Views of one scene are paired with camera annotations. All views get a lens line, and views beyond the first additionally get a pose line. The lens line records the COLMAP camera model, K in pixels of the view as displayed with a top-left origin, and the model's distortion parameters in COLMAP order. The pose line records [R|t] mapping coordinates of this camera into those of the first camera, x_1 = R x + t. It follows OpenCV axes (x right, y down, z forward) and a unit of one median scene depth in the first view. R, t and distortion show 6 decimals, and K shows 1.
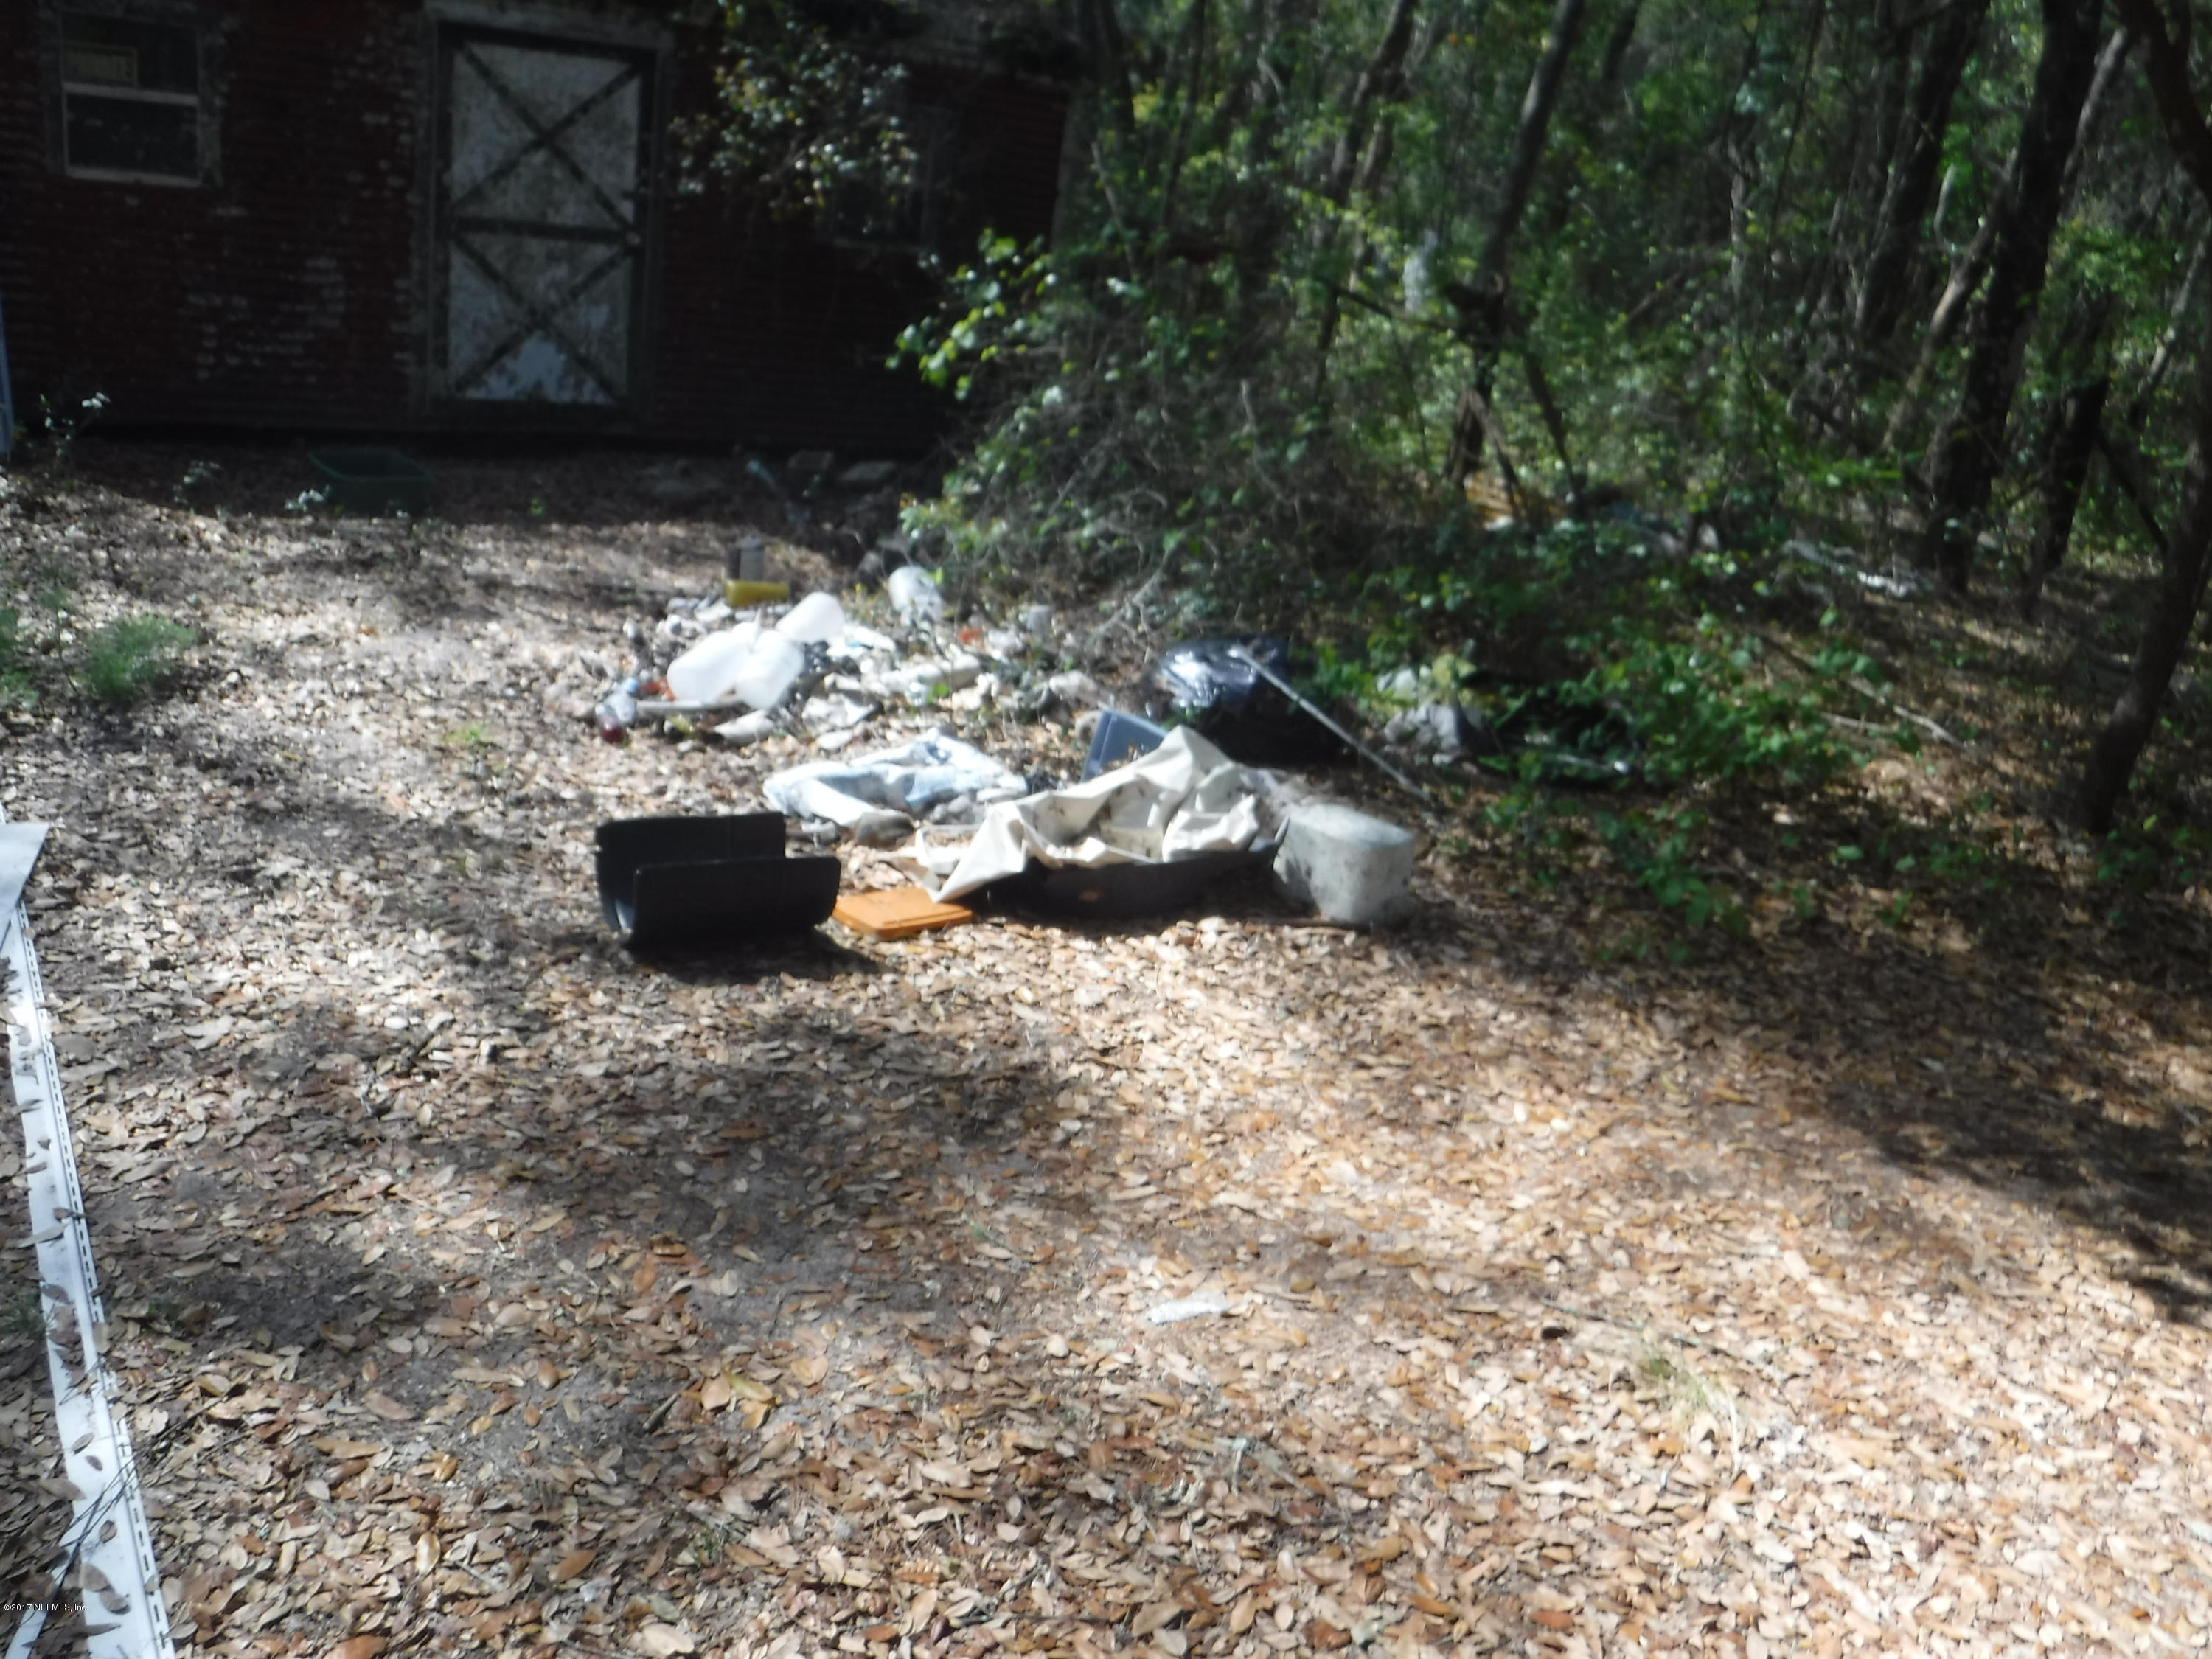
lens RADIAL K [[1868.4, 0, 1110.5], [0, 1868.4, 839.1], [0, 0, 1]] dist [-0.067983, 0.025123]
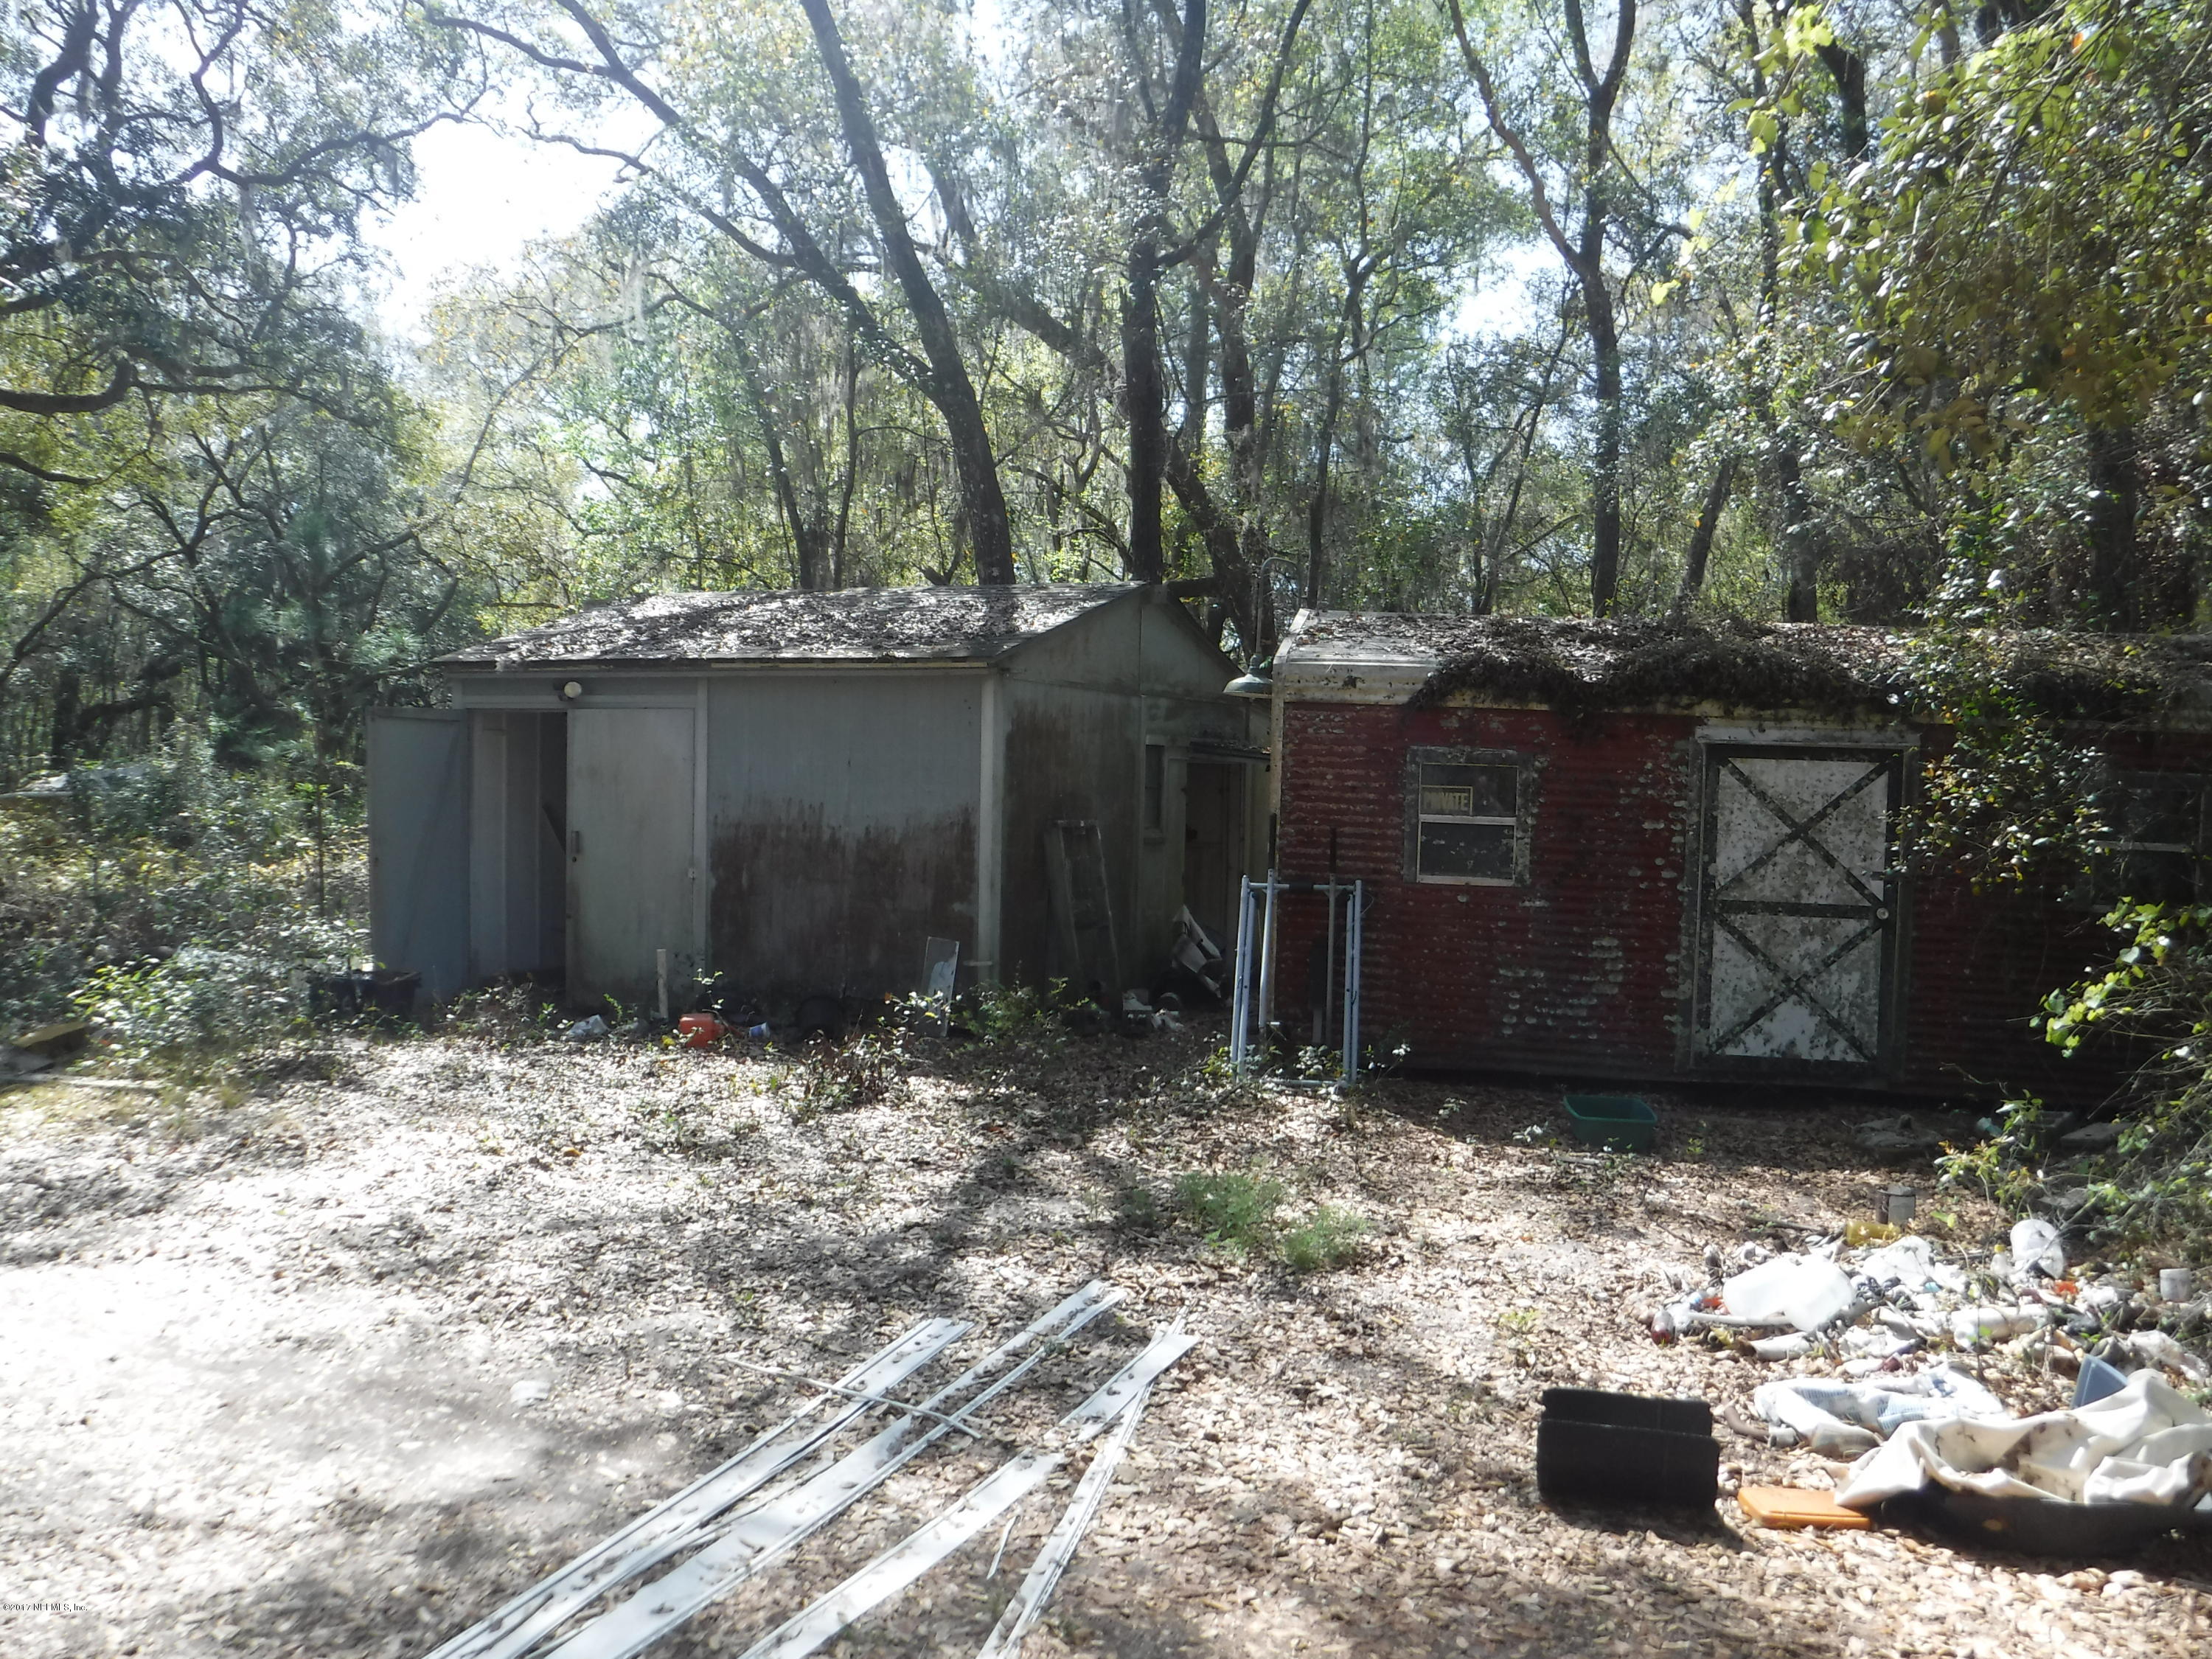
lens RADIAL K [[1868.4, 0, 1109.3], [0, 1868.4, 827.5], [0, 0, 1]] dist [-0.067983, 0.025123]
pose [[0.727509, -0.073808, -0.682116, 0.284201], [-0.170902, 0.943365, -0.284351, 0.029892], [0.664472, 0.323443, 0.673693, -0.104319]]
